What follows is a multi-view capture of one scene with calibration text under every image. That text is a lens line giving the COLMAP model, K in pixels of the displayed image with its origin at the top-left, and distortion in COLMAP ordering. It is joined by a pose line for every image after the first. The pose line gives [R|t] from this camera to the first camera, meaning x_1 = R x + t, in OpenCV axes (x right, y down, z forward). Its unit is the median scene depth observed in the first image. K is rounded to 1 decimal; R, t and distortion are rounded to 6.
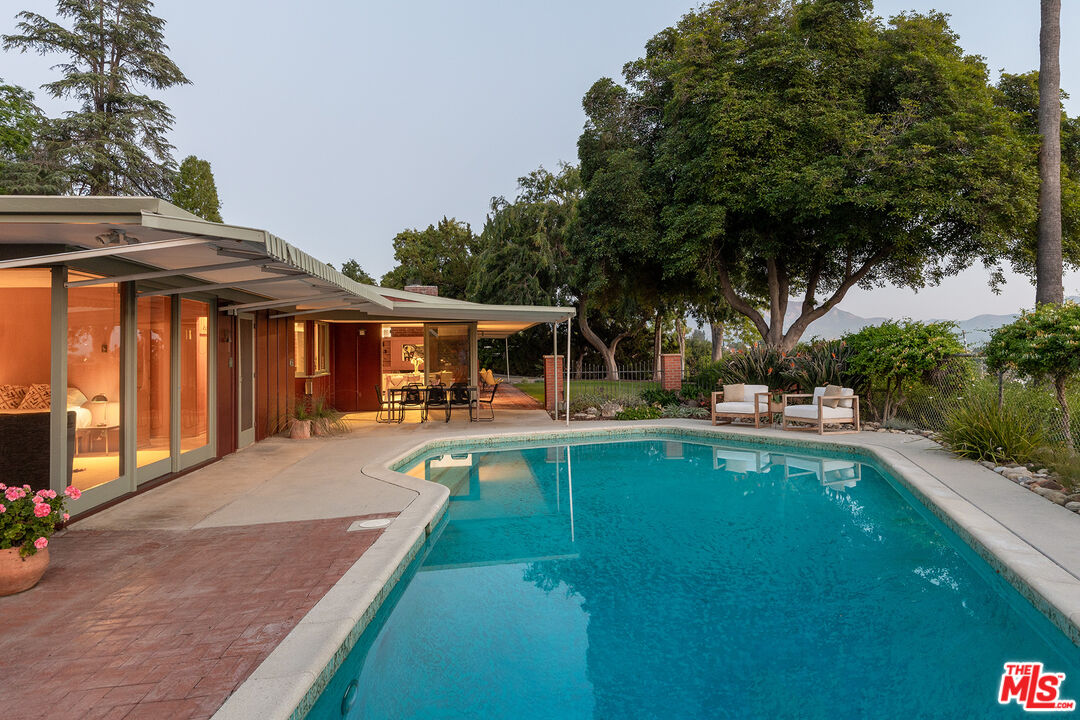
lens RADIAL K [[629.7, 0, 540.1], [0, 629.7, 344.2], [0, 0, 1]] dist [0.007026, 0.000058]
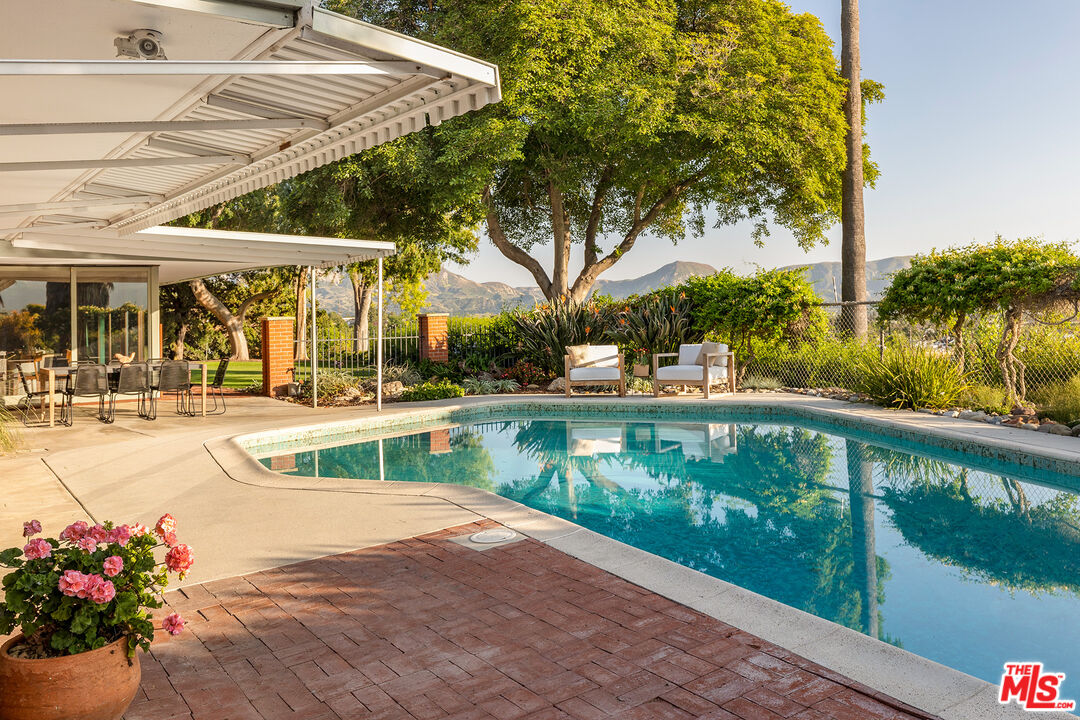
lens RADIAL K [[844.9, 0, 540.3], [0, 844.9, 311.1], [0, 0, 1]] dist [-0.002025, -0.006008]
pose [[0.888512, -0.007274, 0.458795, -0.213929], [0.007054, 0.999973, 0.002194, 0.016340], [-0.458798, 0.001287, 0.888540, 0.066939]]
